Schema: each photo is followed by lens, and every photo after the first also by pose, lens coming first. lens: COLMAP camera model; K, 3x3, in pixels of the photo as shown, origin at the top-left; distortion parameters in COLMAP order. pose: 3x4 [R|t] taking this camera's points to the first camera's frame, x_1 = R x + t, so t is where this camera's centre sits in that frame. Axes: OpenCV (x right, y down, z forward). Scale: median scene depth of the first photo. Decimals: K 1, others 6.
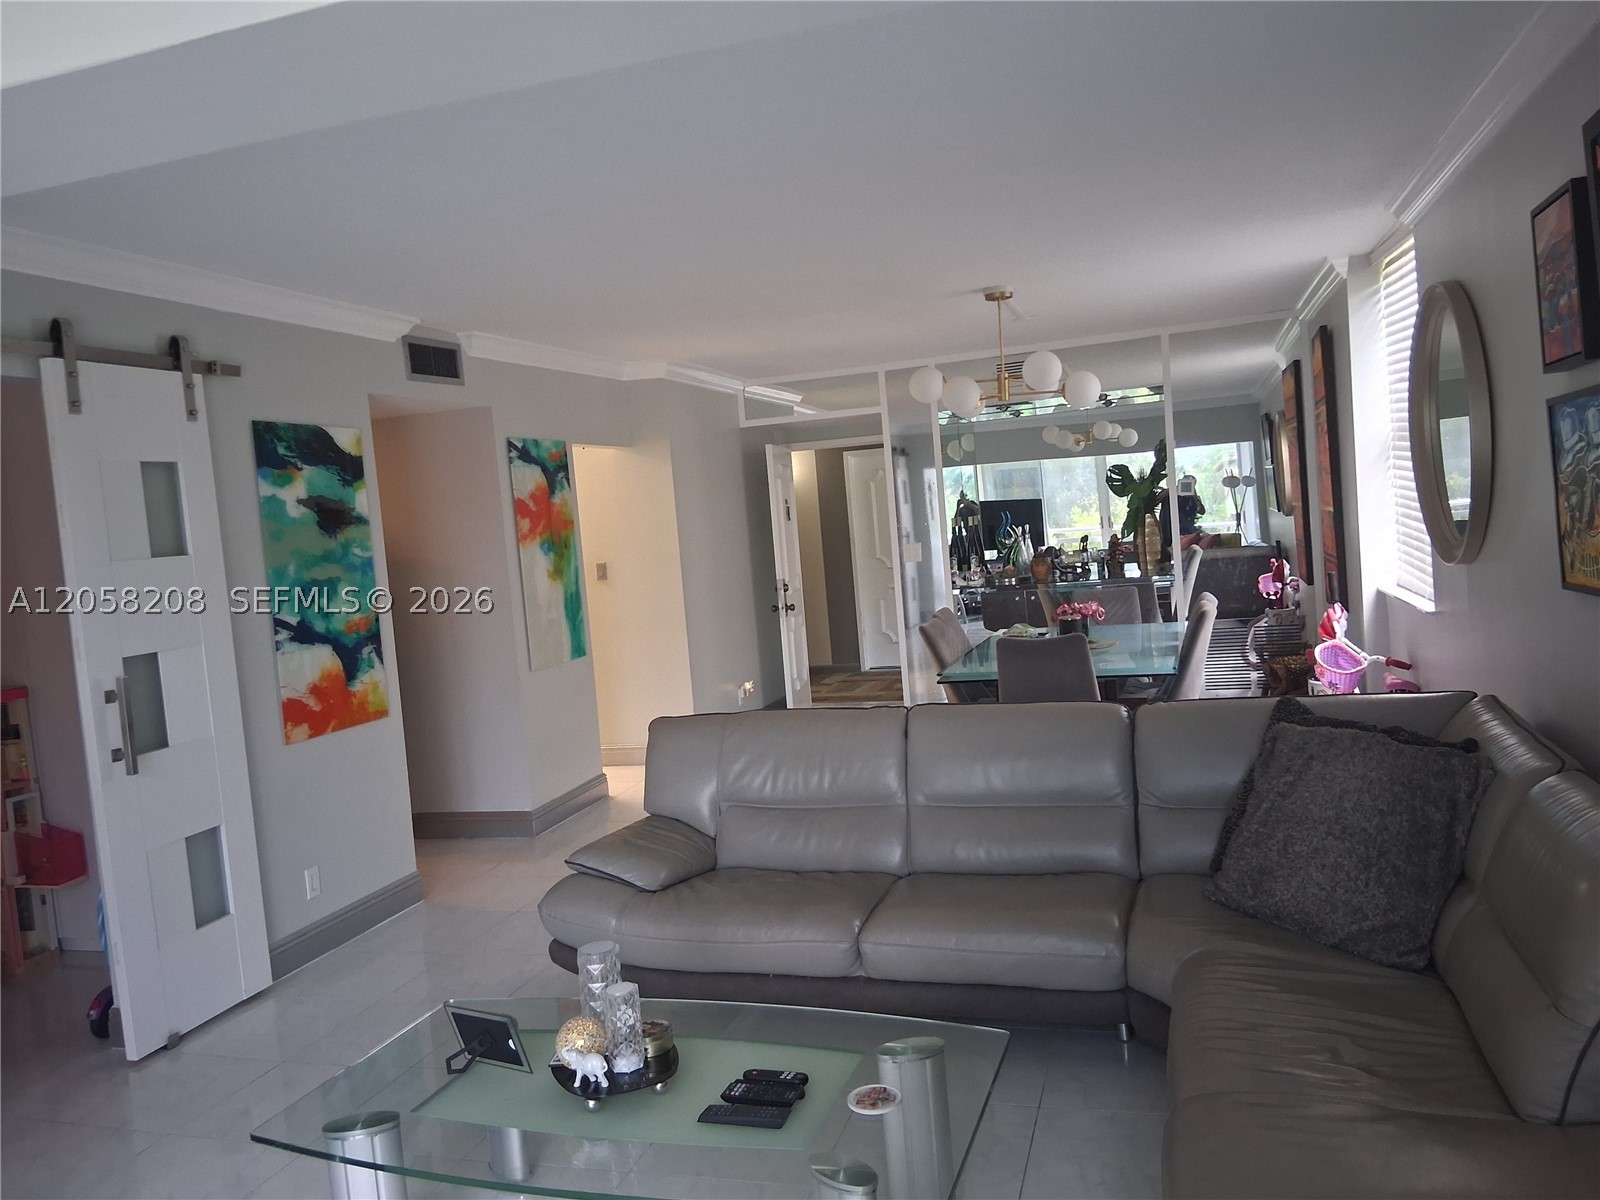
lens RADIAL K [[1214.8, 0, 805.7], [0, 1214.8, 585.5], [0, 0, 1]] dist [0.115608, -0.183295]
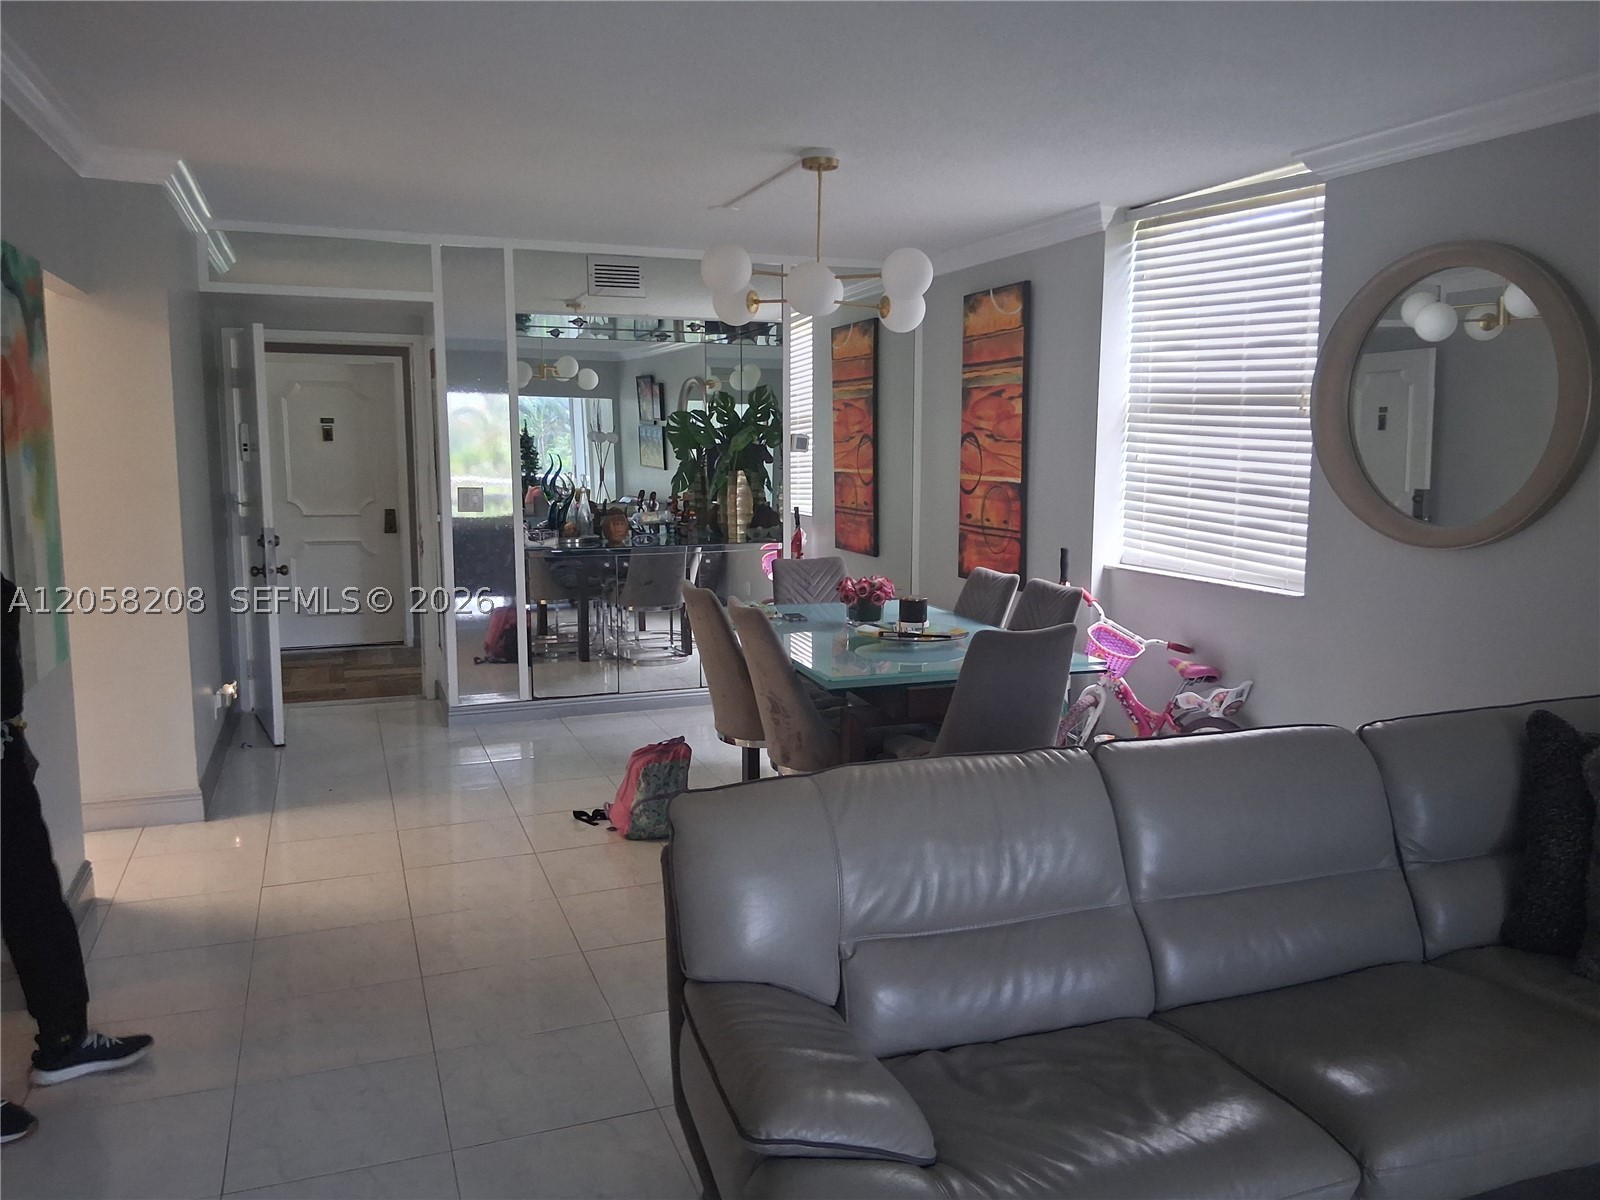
lens RADIAL K [[1214.9, 0, 800.0], [0, 1214.9, 600.0], [0, 0, 1]] dist [0.037486, 0.000625]
pose [[0.786340, 0.000531, 0.617794, -0.306435], [-0.029463, 0.998894, 0.036643, 0.000843], [-0.617091, -0.047016, 0.785486, 0.412236]]
